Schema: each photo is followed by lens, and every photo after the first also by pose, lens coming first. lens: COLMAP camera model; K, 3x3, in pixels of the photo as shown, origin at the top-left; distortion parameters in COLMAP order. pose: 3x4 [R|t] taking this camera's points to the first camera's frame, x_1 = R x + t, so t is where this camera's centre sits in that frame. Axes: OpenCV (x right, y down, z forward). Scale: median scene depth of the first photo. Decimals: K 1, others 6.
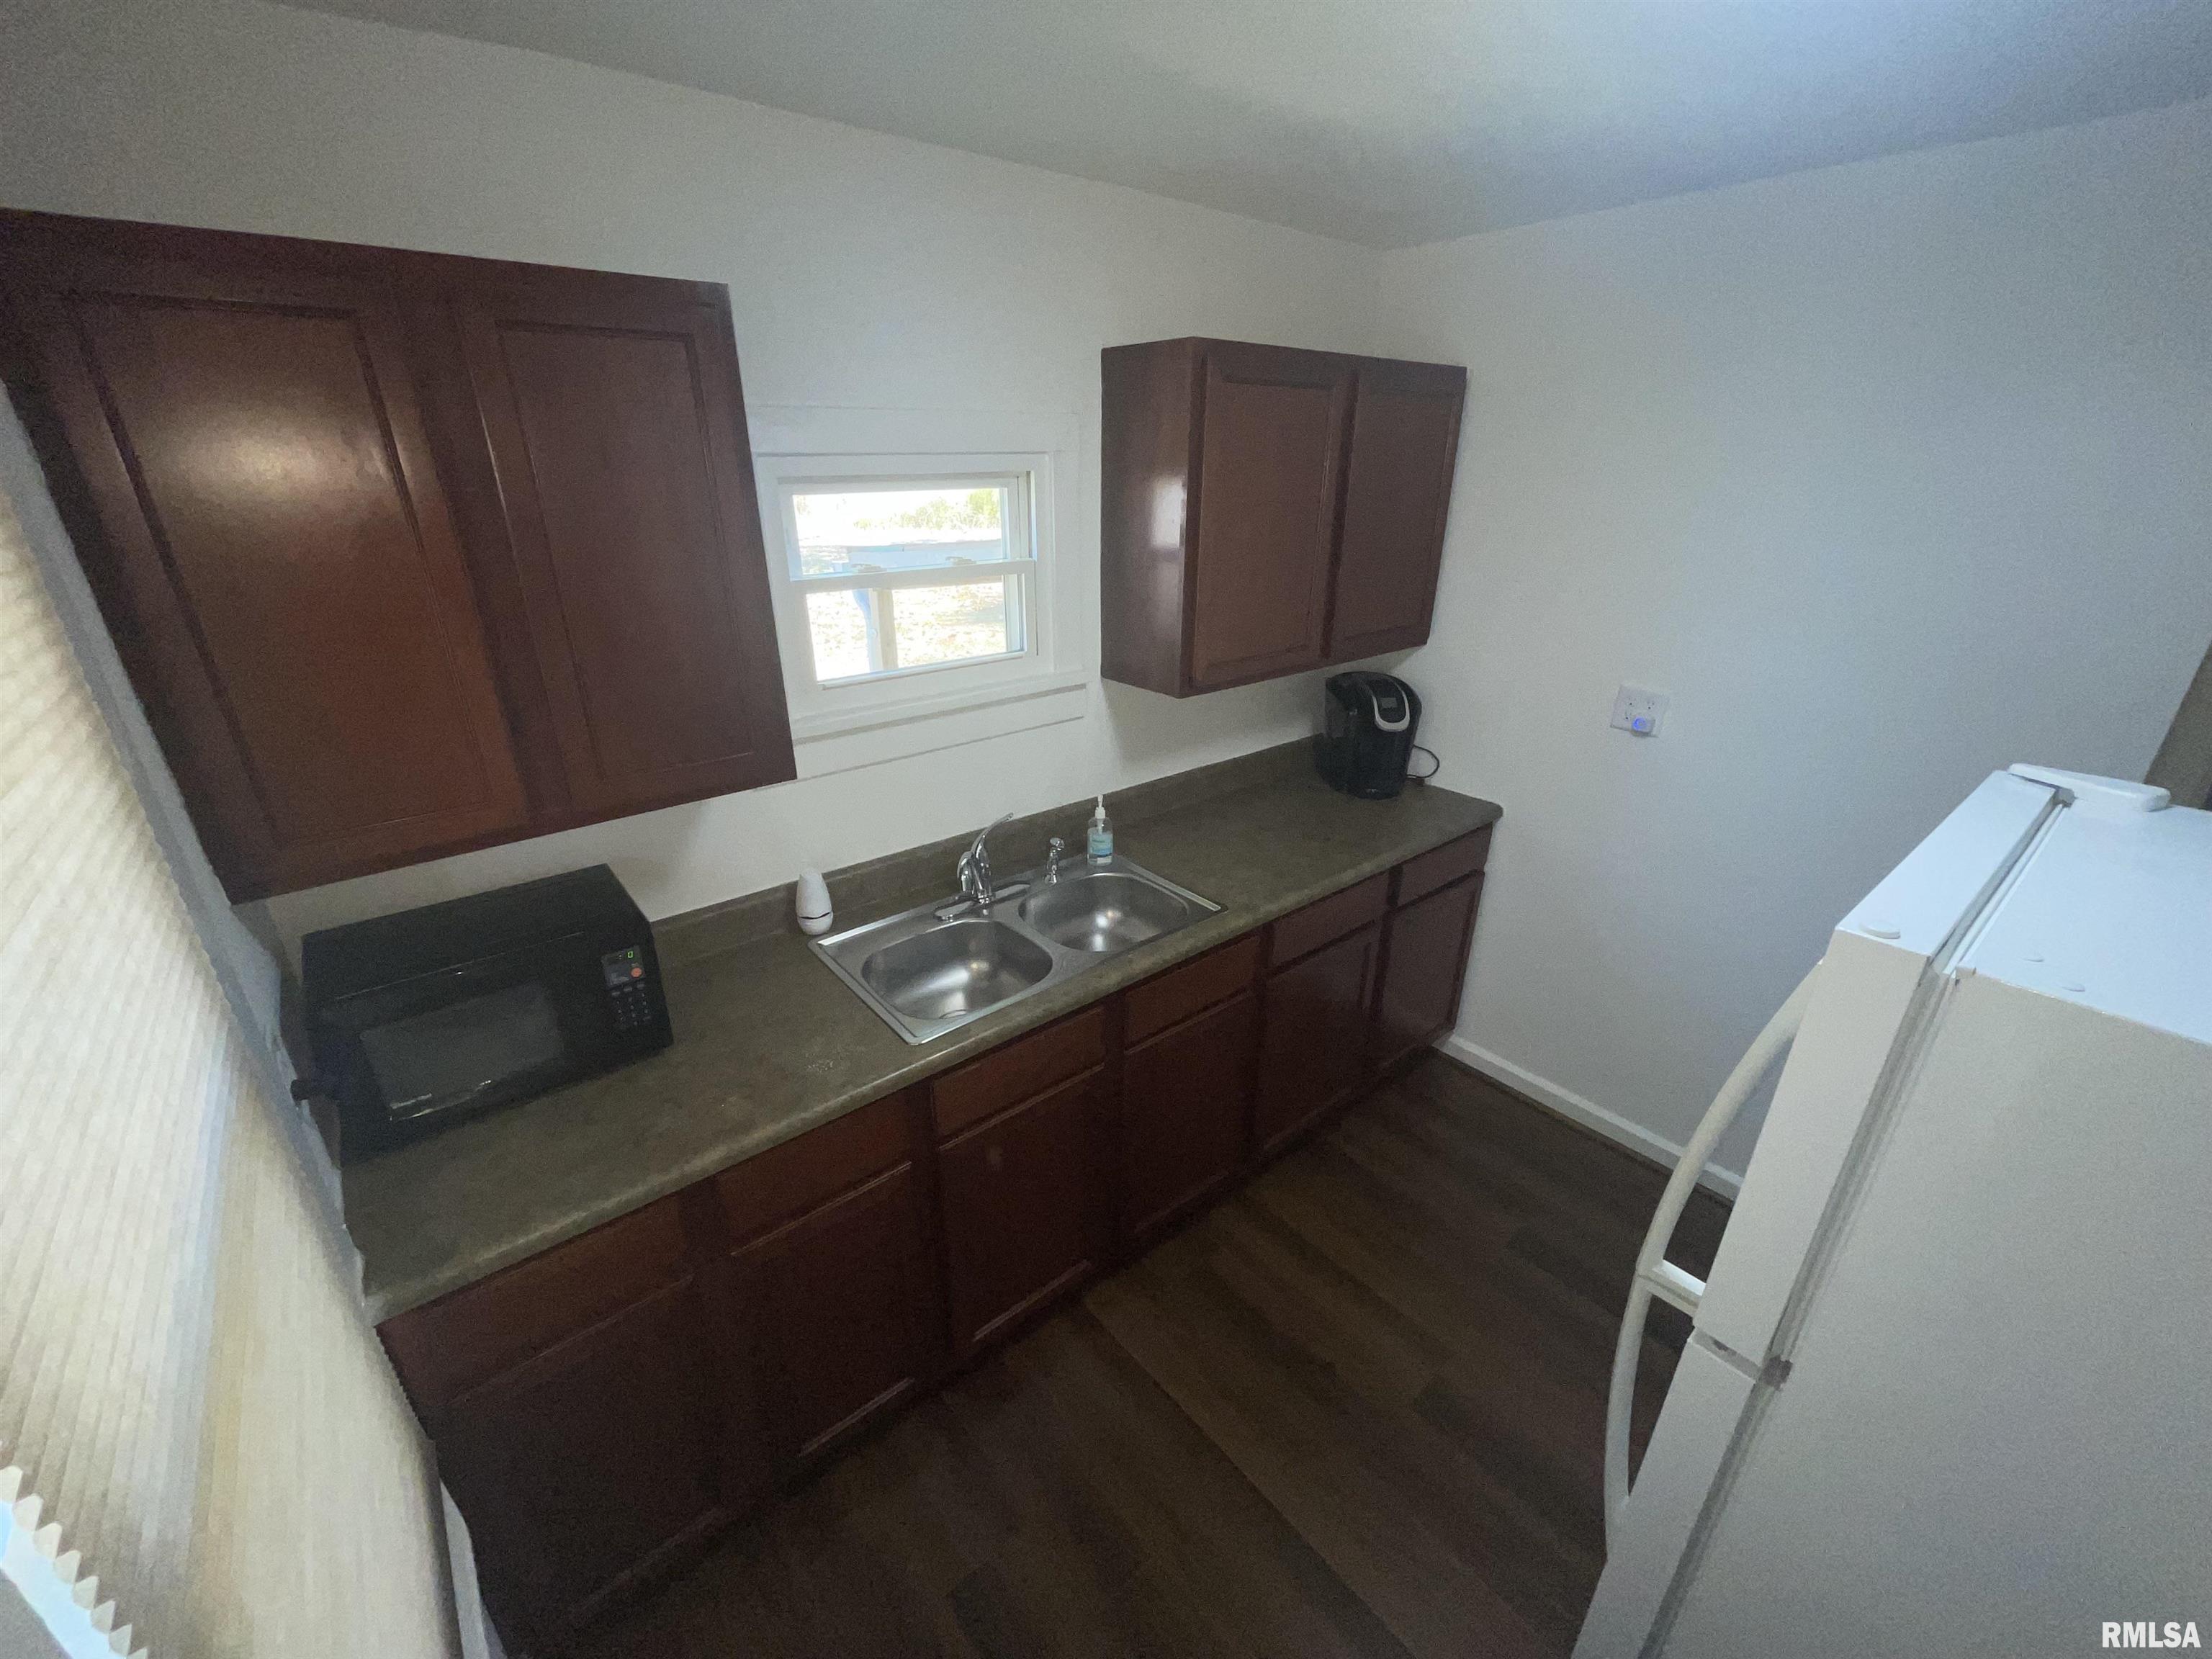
lens RADIAL K [[899.1, 0, 1095.6], [0, 899.1, 830.6], [0, 0, 1]] dist [0.000273, 0.000056]
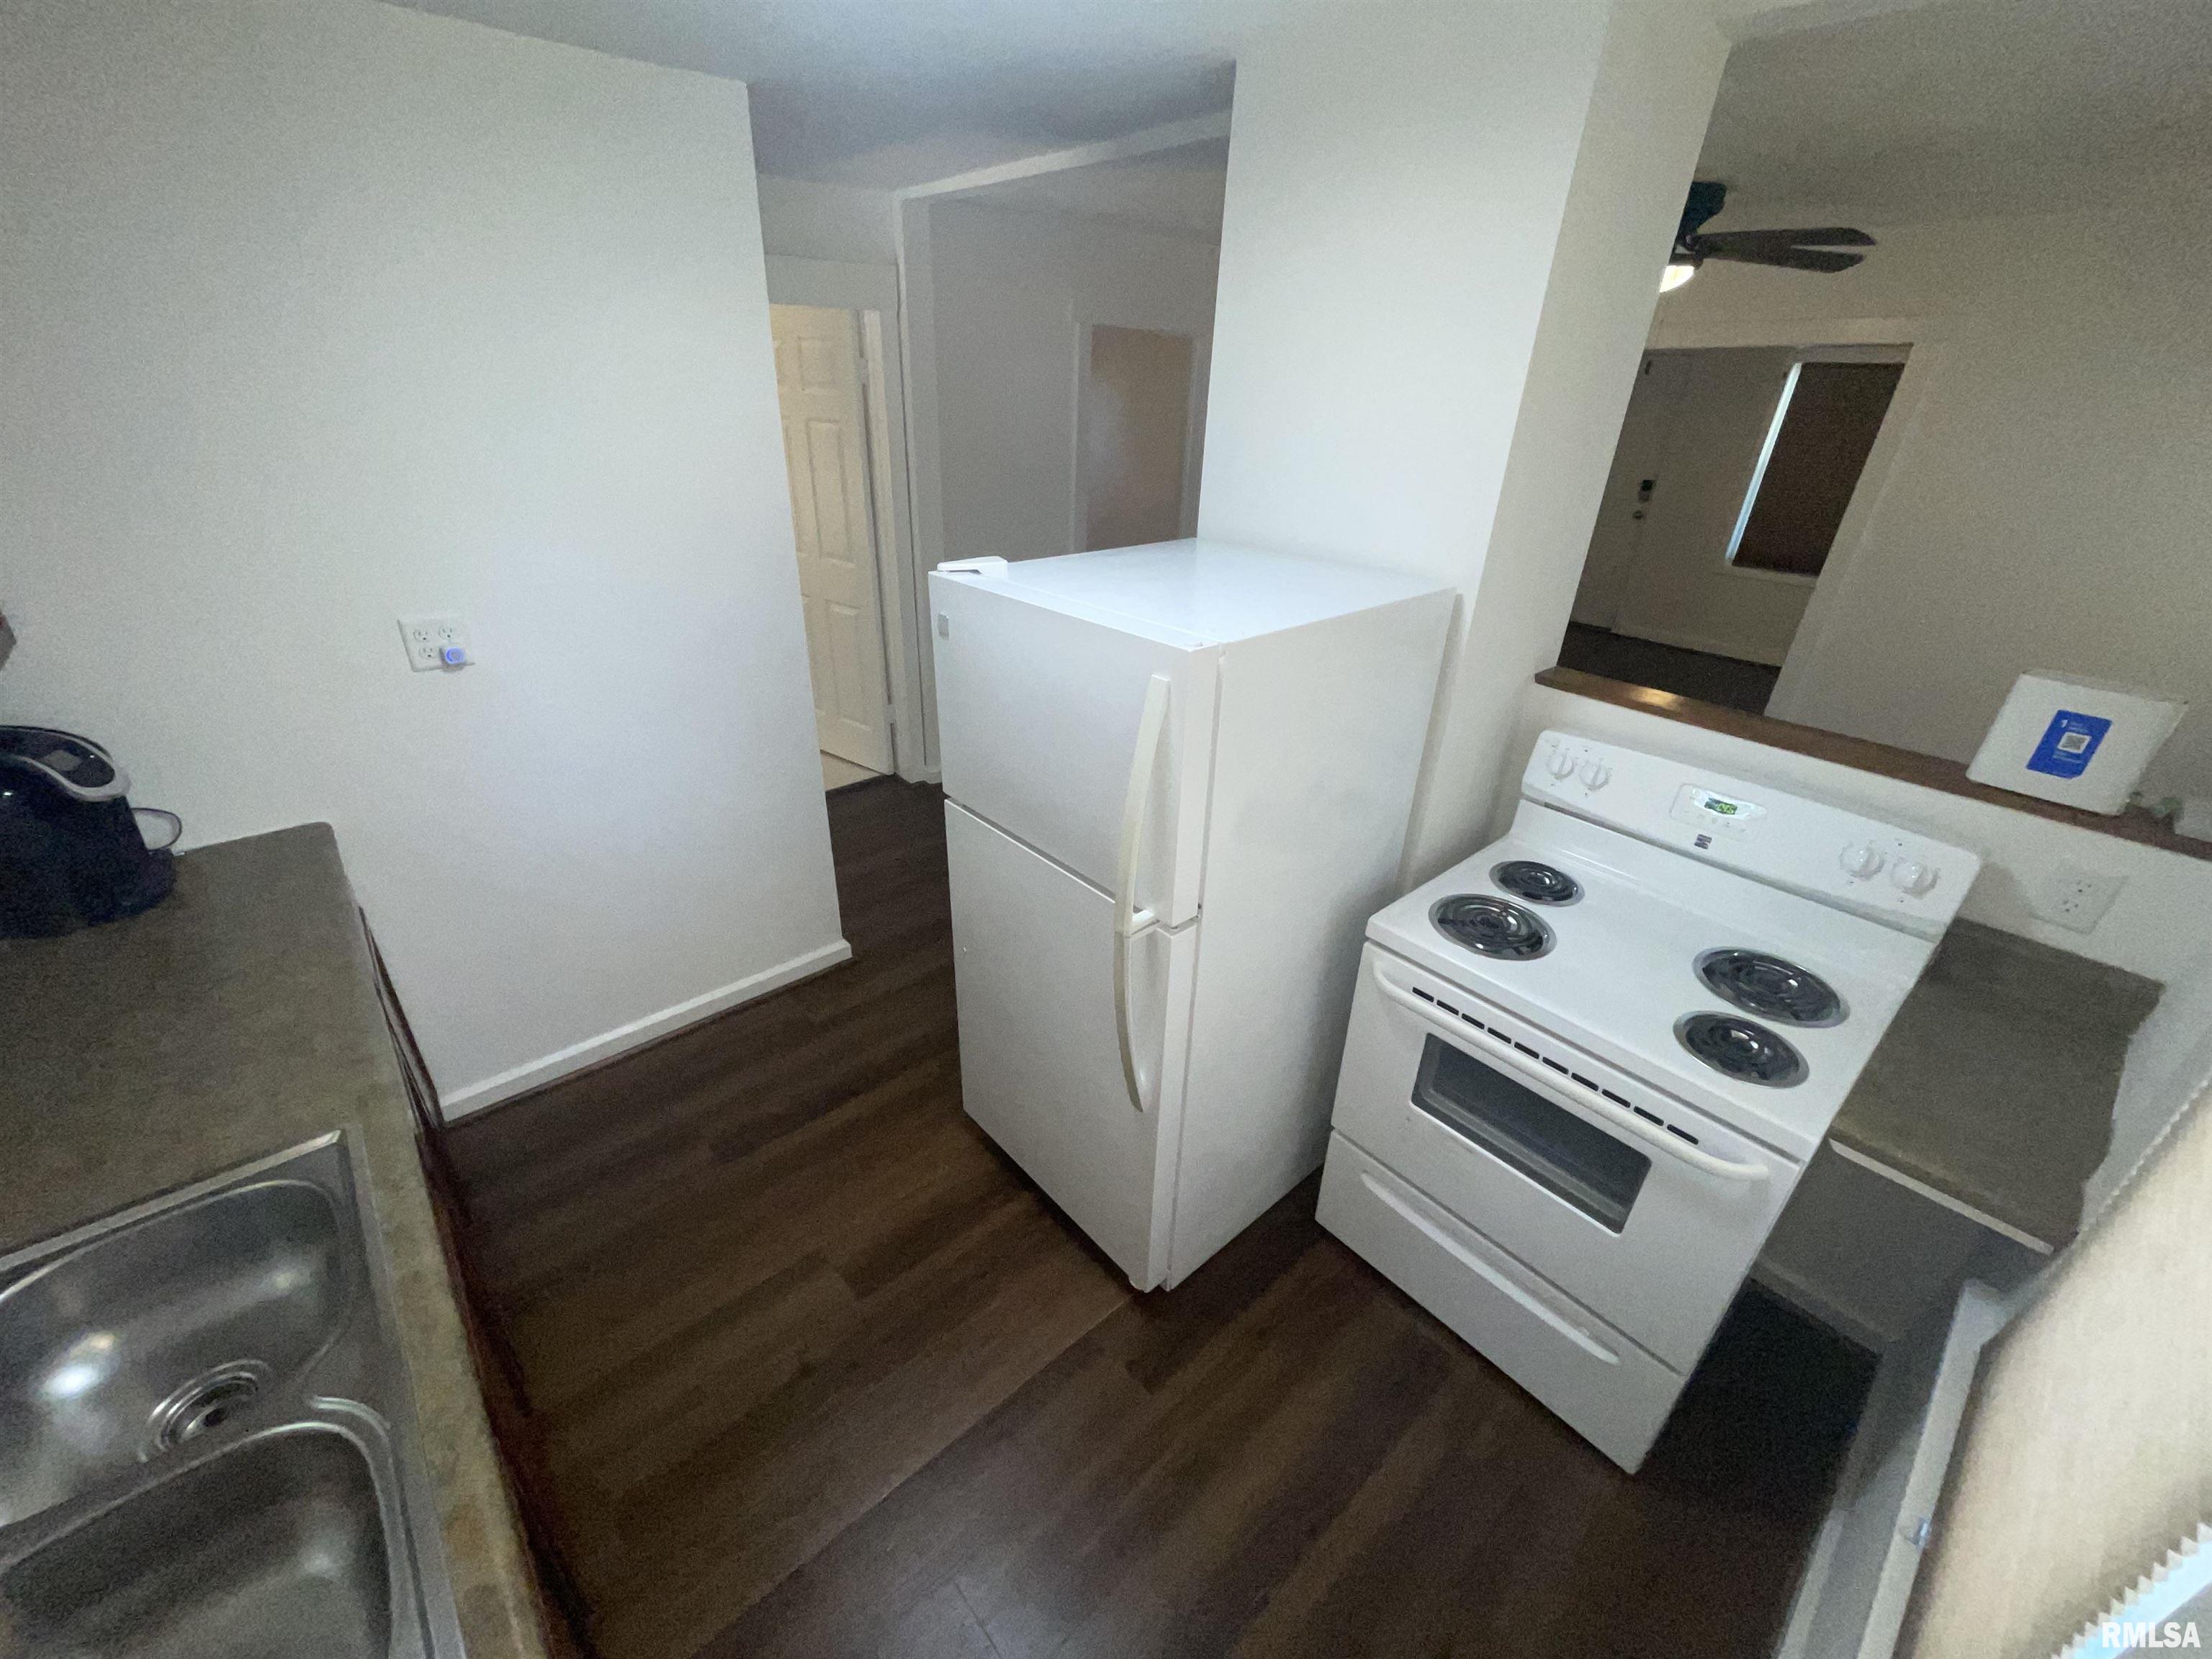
lens RADIAL K [[899.1, 0, 1095.6], [0, 899.1, 830.6], [0, 0, 1]] dist [0.000273, 0.000056]
pose [[-0.046171, -0.457341, 0.888092, -0.282835], [0.363513, 0.820393, 0.441377, -0.136095], [-0.930444, 0.343211, 0.128371, 0.357736]]
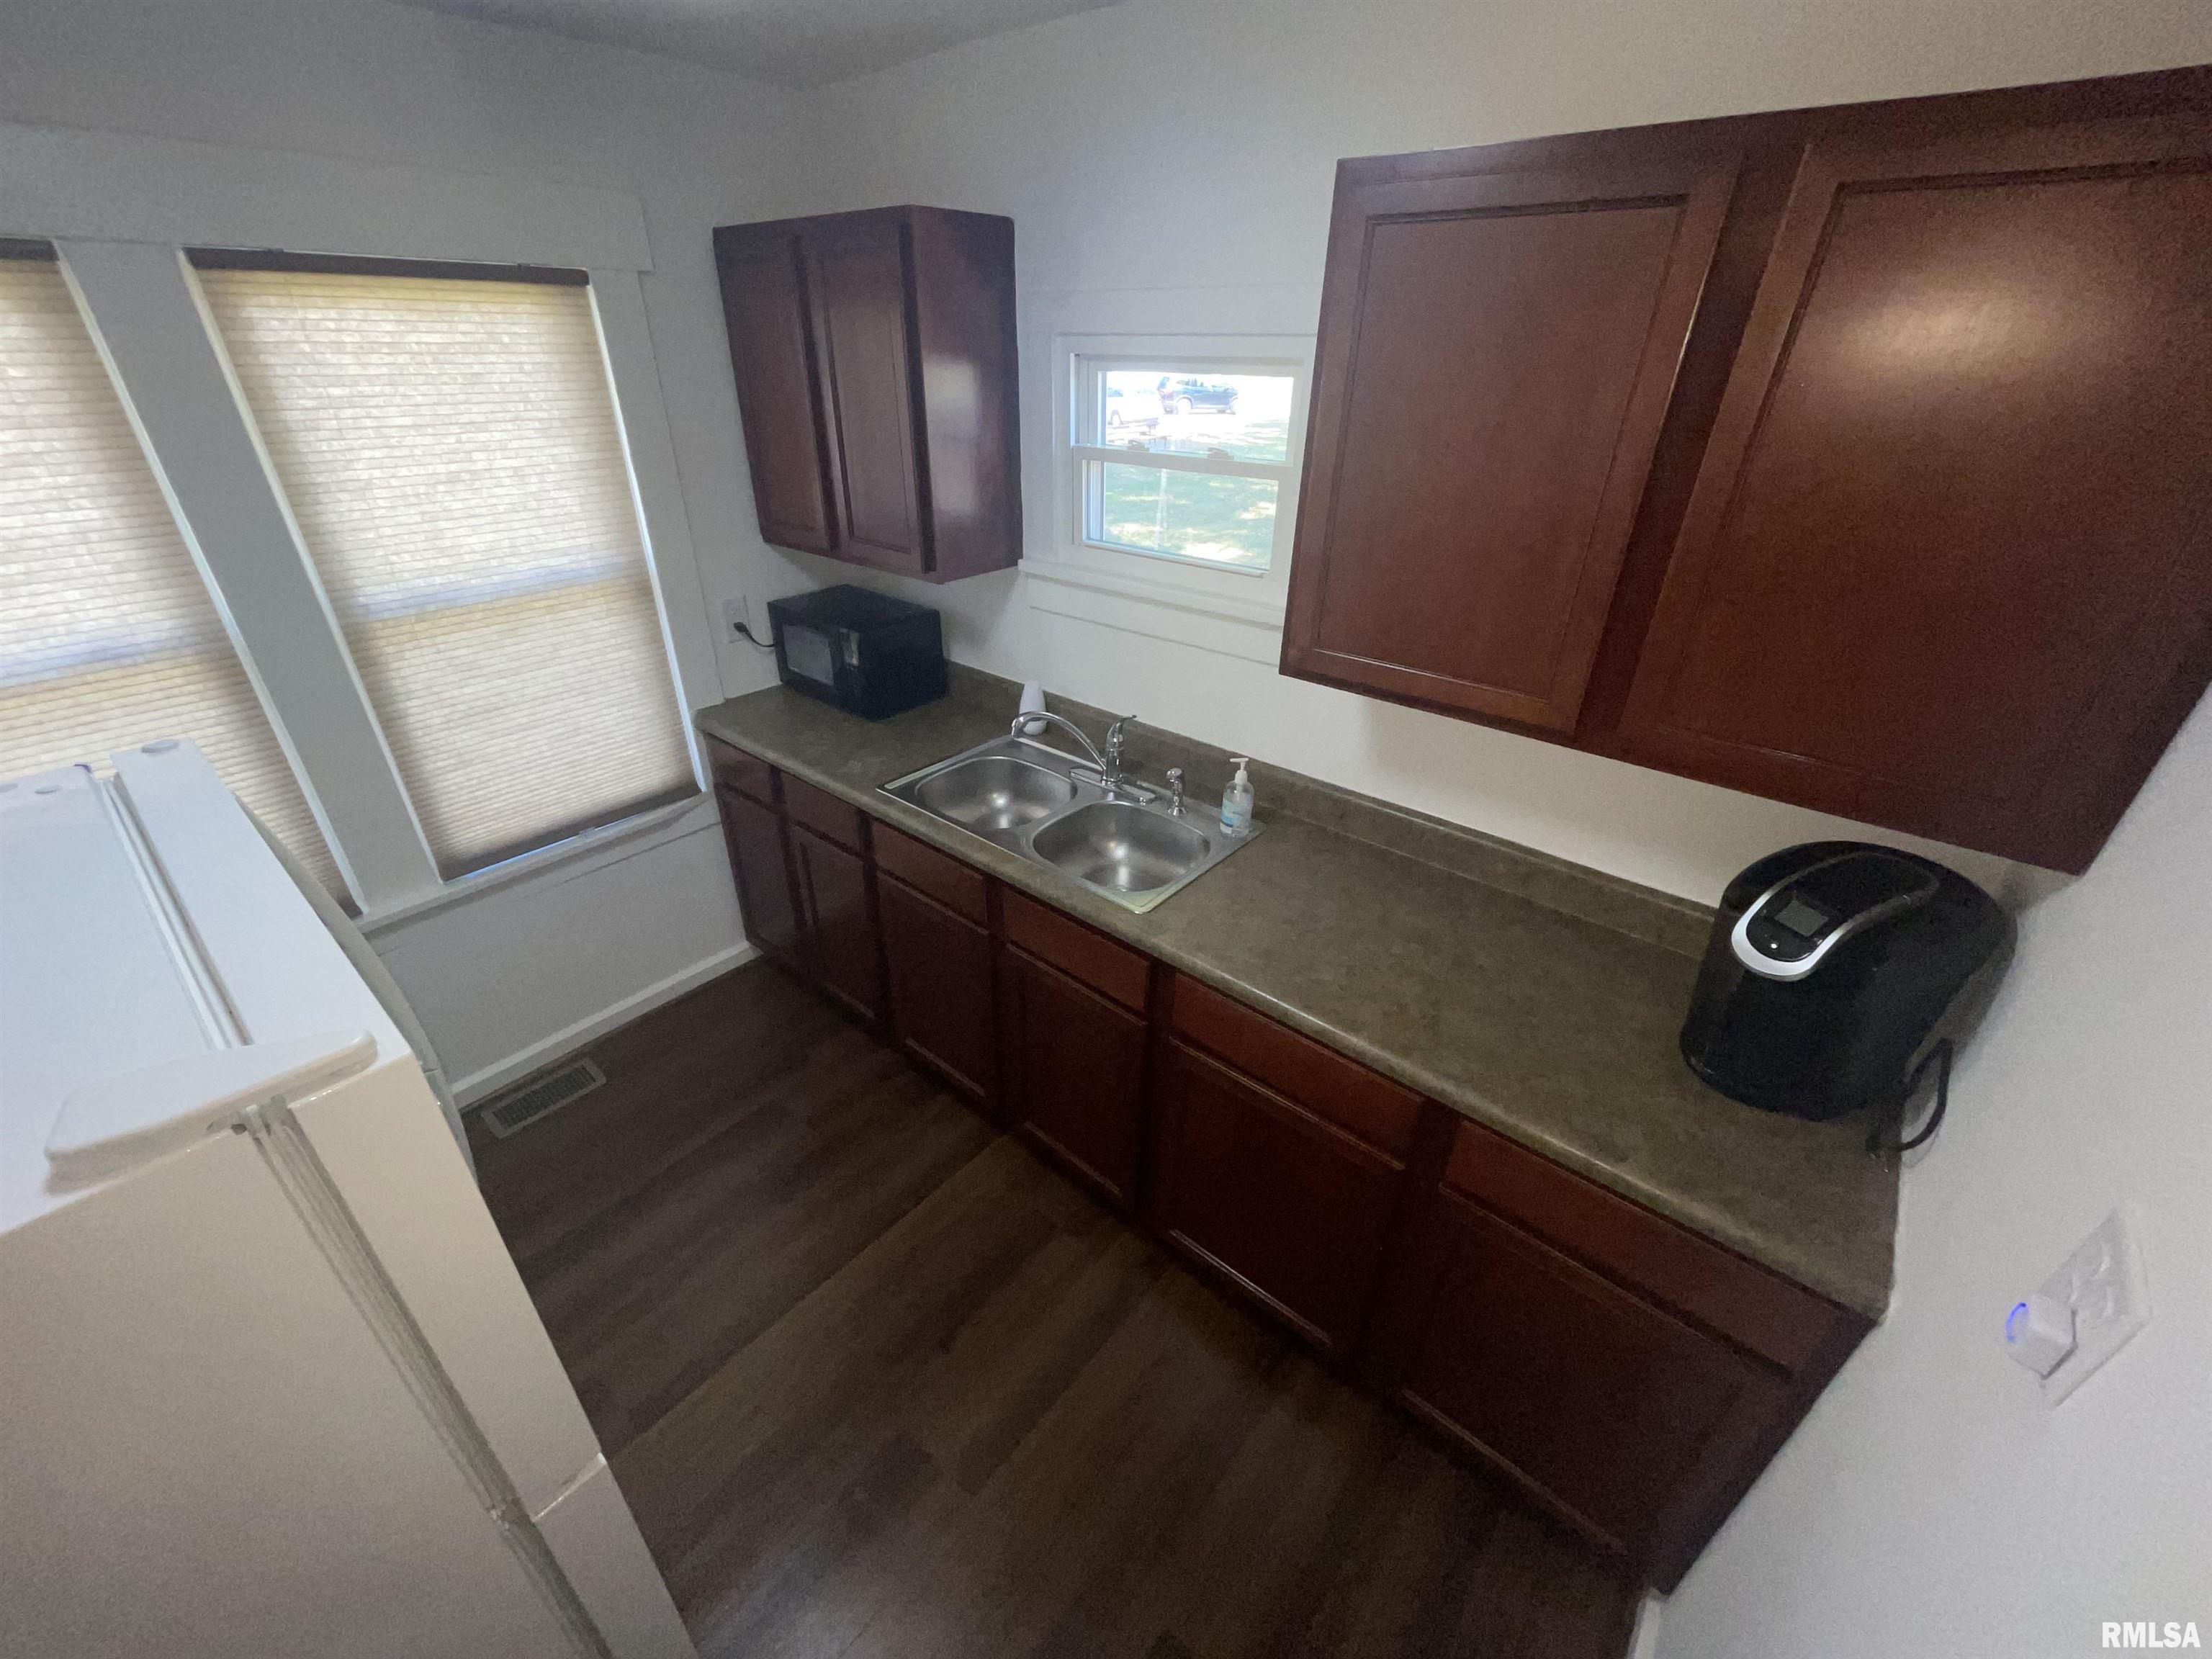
lens RADIAL K [[884.1, 0, 1104.6], [0, 884.1, 837.5], [0, 0, 1]] dist [0.020633, 0.000047]
pose [[0.187943, 0.486709, -0.853107, 0.730151], [-0.394809, 0.832759, 0.388122, -0.250888], [0.899335, 0.263869, 0.348668, 0.601460]]
